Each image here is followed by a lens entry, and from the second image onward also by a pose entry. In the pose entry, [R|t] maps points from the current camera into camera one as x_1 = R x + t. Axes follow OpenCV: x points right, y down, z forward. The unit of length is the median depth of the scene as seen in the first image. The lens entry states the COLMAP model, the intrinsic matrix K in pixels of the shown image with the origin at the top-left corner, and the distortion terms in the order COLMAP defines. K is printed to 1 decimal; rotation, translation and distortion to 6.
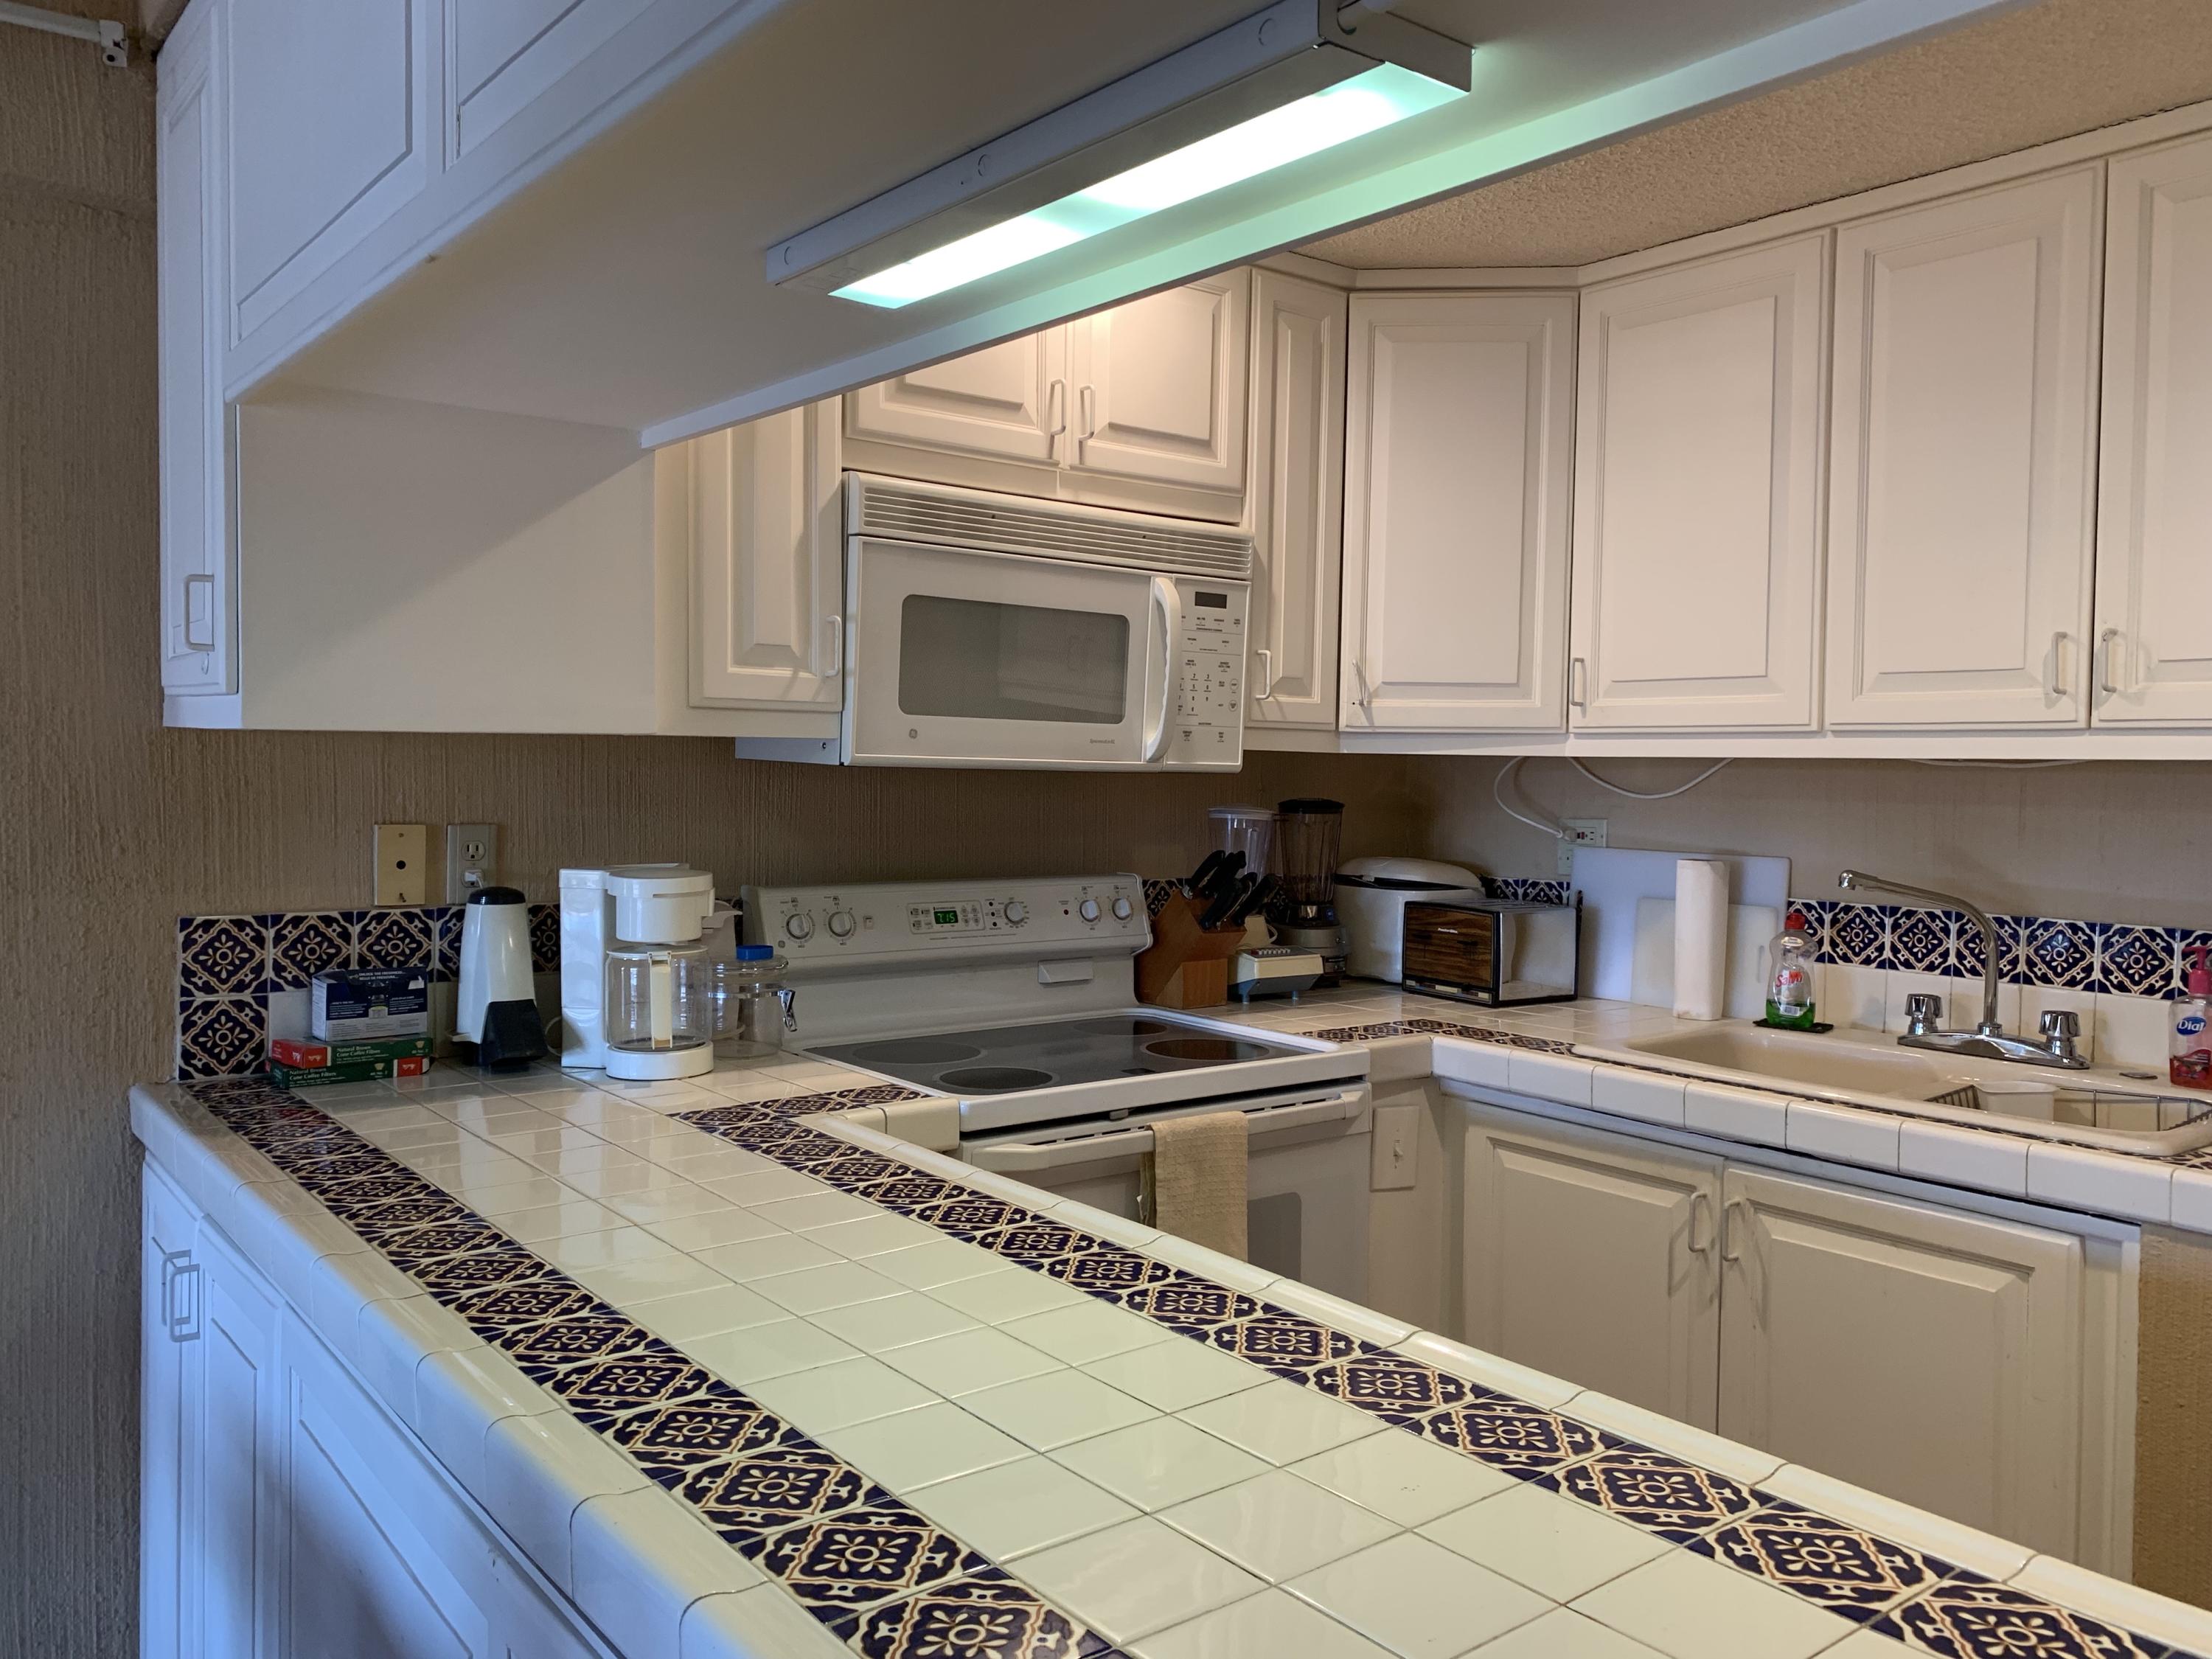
lens RADIAL K [[1658.9, 0, 1073.9], [0, 1658.9, 823.4], [0, 0, 1]] dist [0.008135, -0.006760]
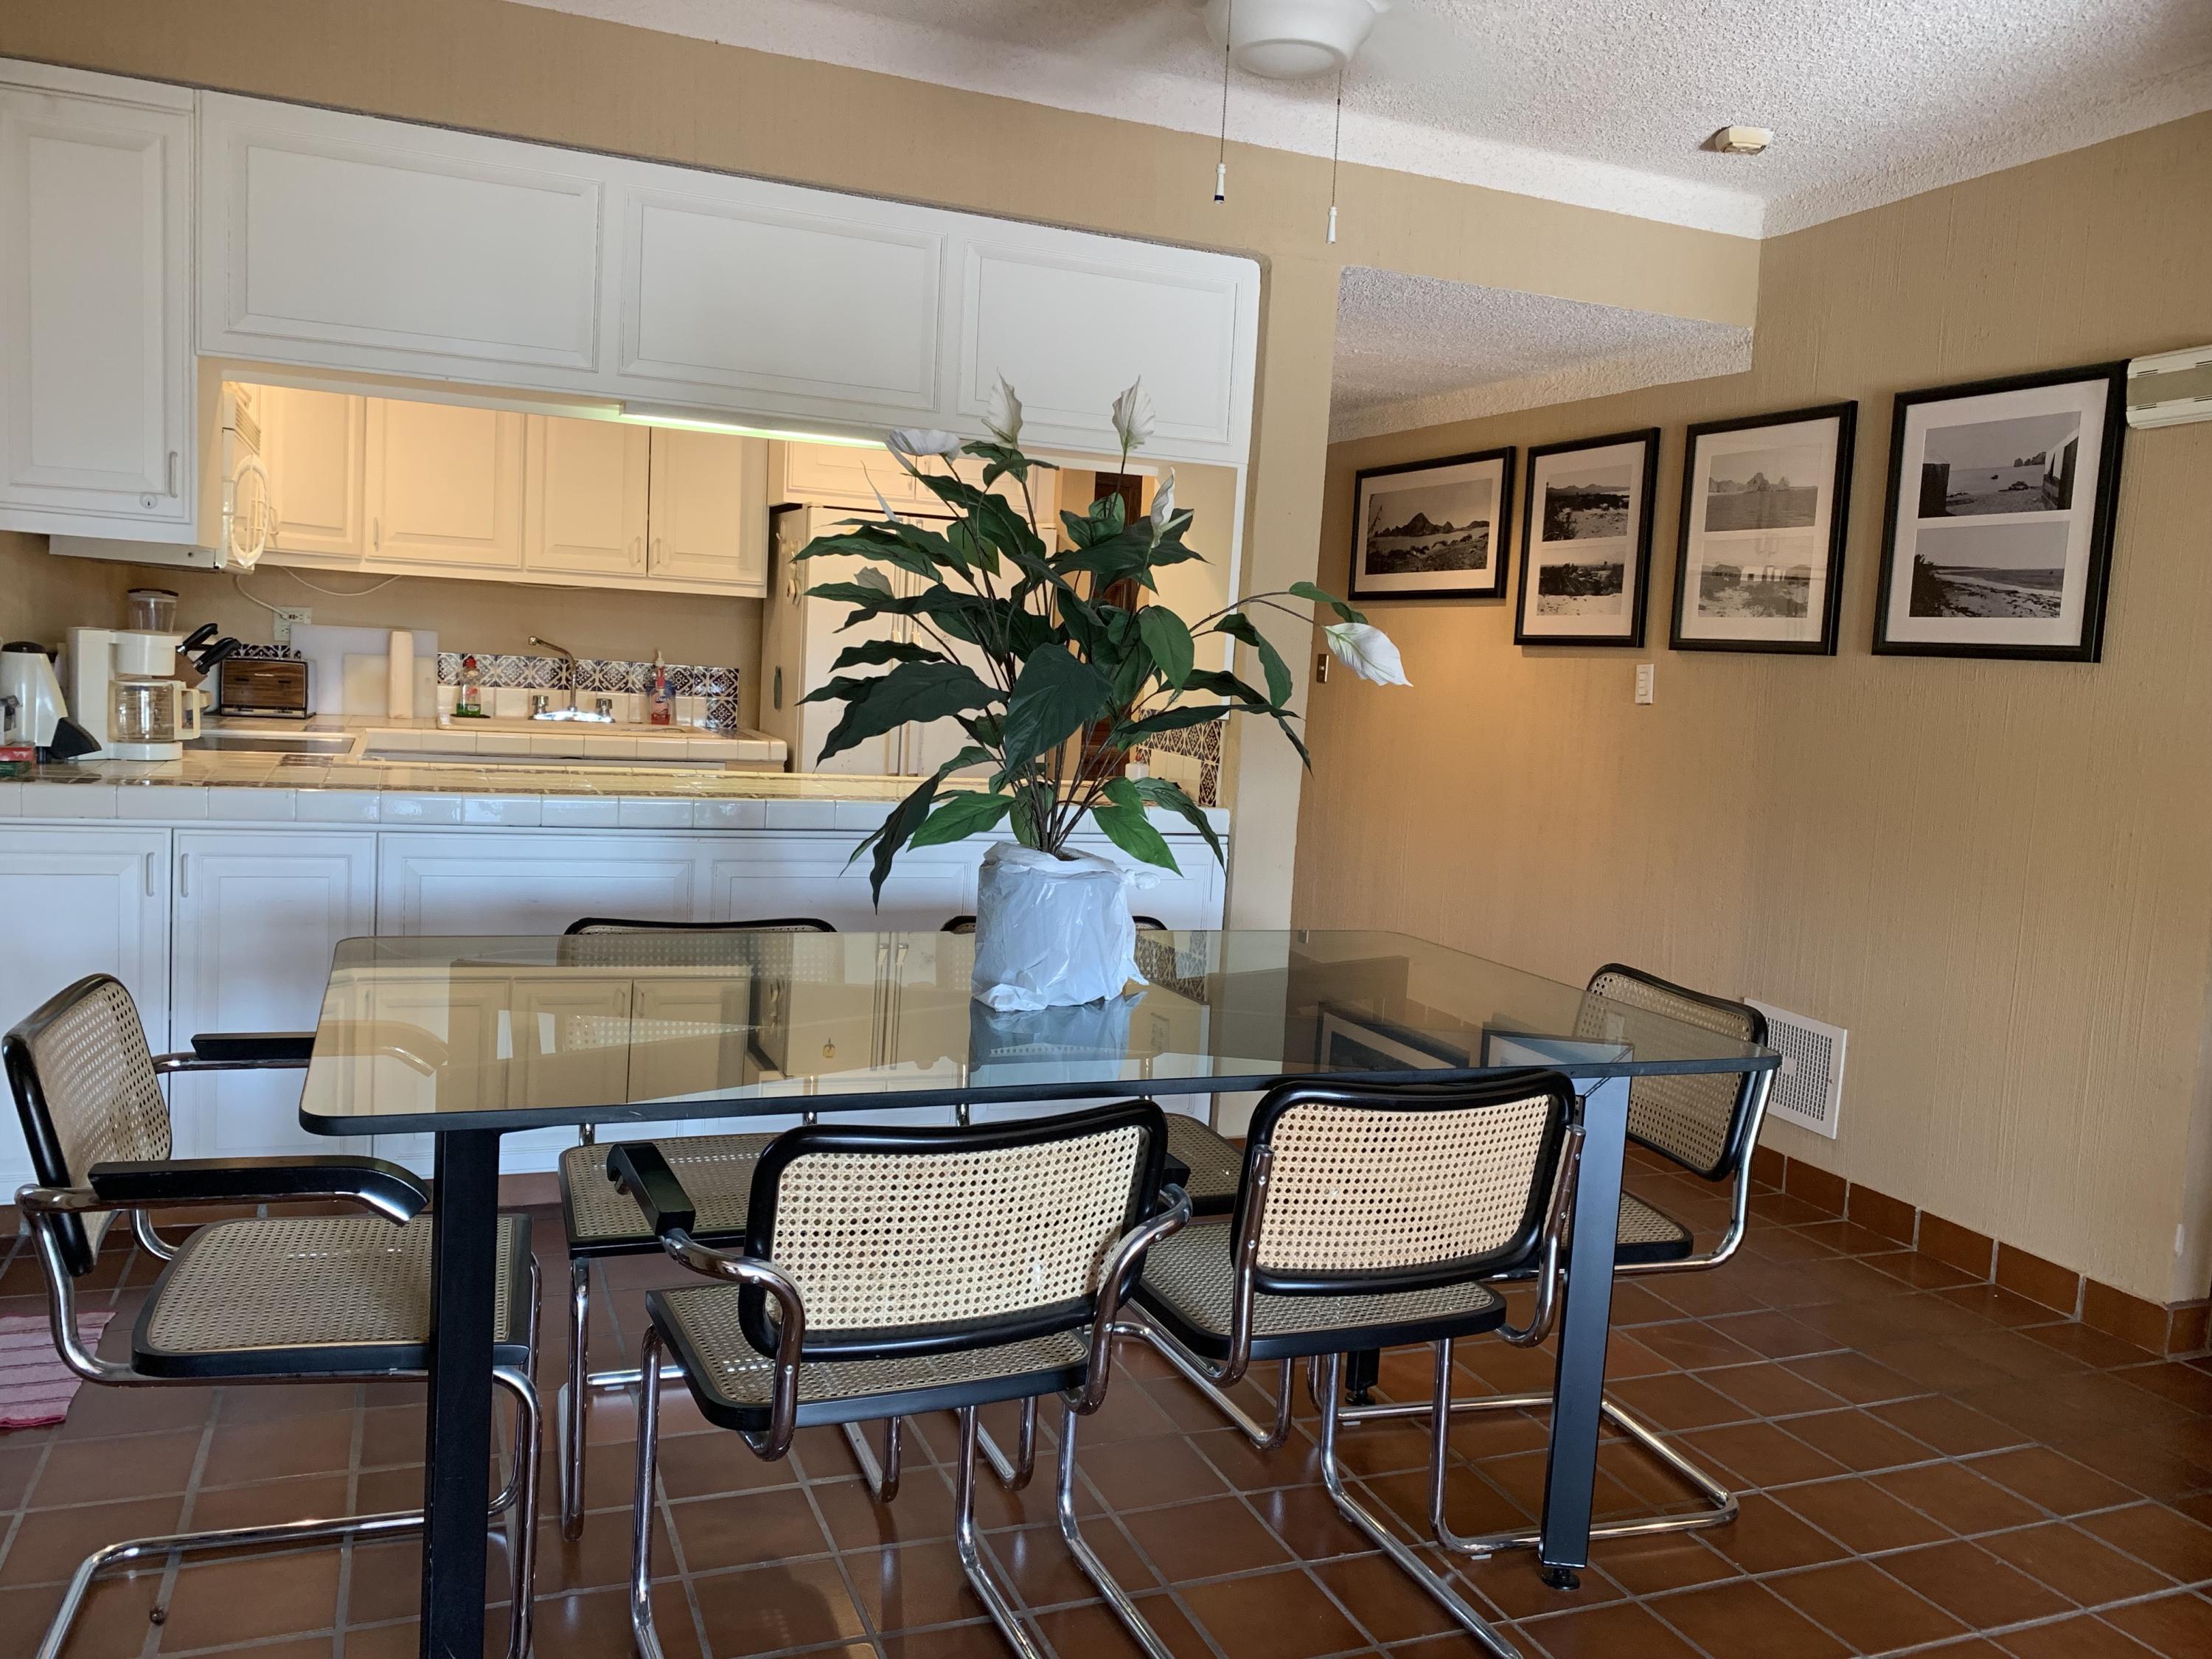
lens RADIAL K [[1723.7, 0, 1086.8], [0, 1723.7, 802.7], [0, 0, 1]] dist [0.017175, -0.013777]
pose [[0.286635, -0.084974, 0.954264, -1.509039], [-0.020757, 0.995274, 0.094861, 0.016420], [-0.957815, -0.046998, 0.283517, -0.314113]]
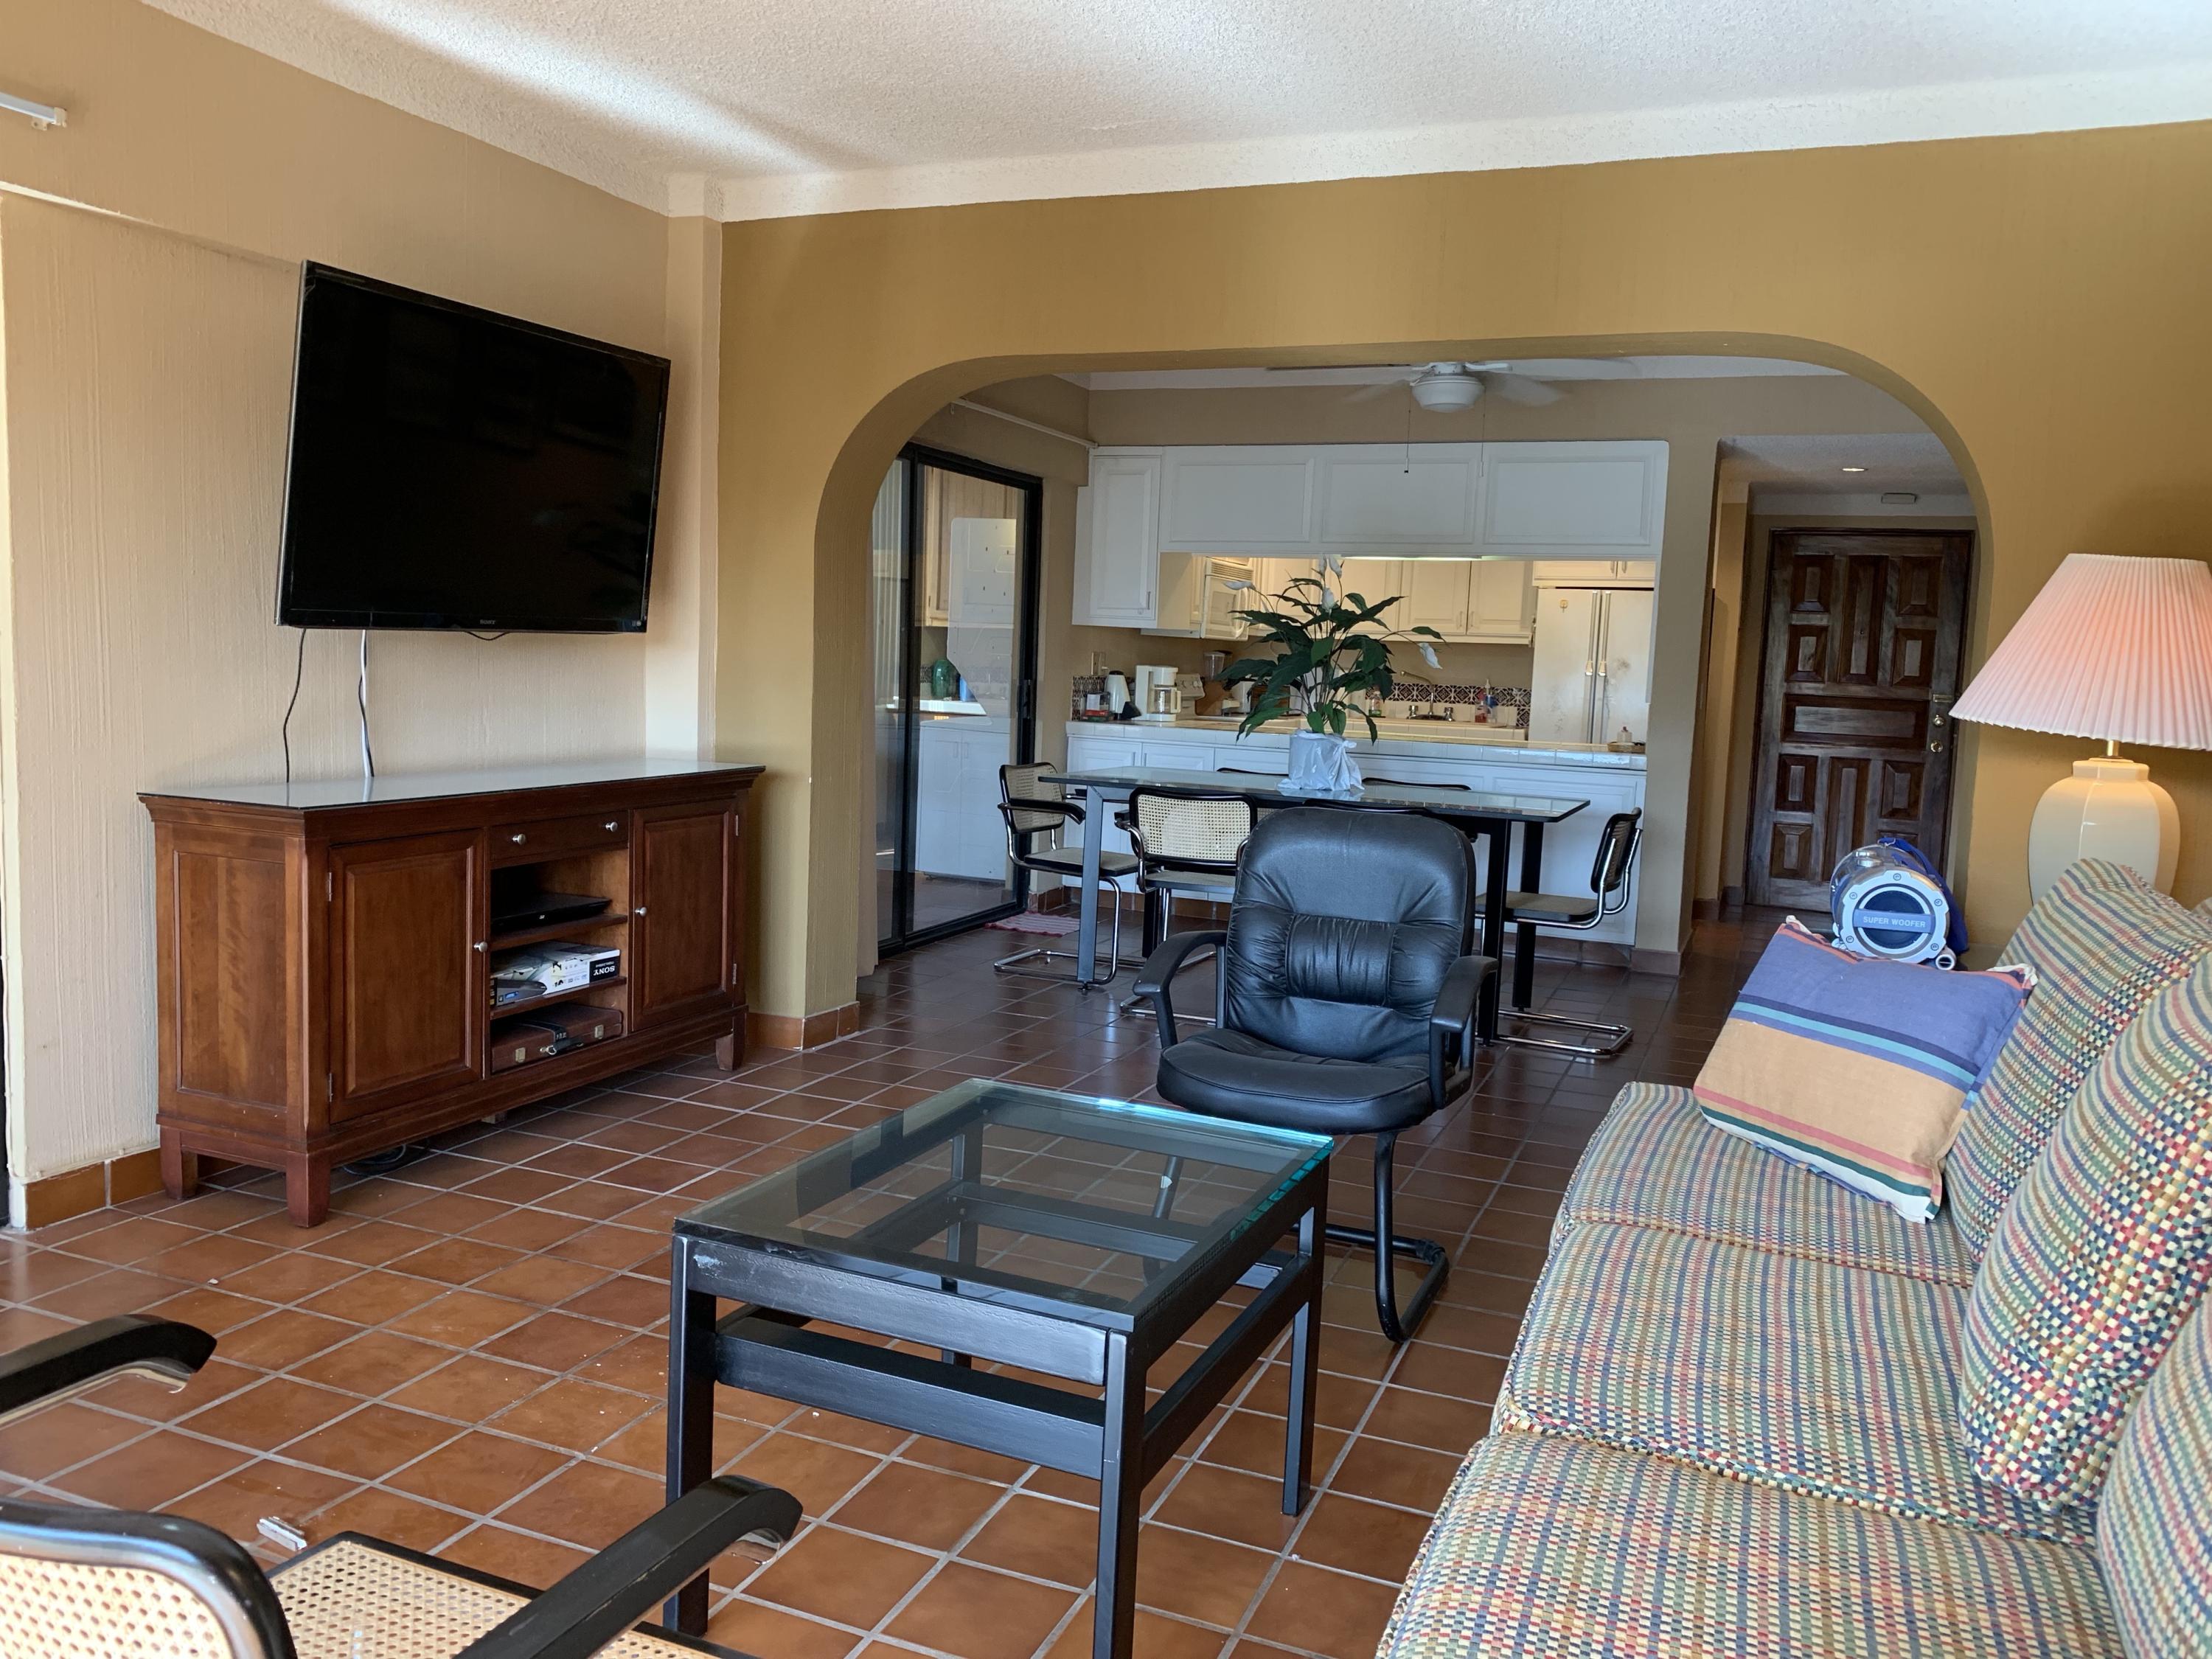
lens RADIAL K [[1706.0, 0, 1133.4], [0, 1706.0, 808.5], [0, 0, 1]] dist [0.076661, -0.117659]
pose [[0.856134, -0.031017, 0.515823, -2.164188], [-0.007745, 0.997315, 0.072824, 0.066347], [-0.516696, -0.066343, 0.853594, -2.104416]]
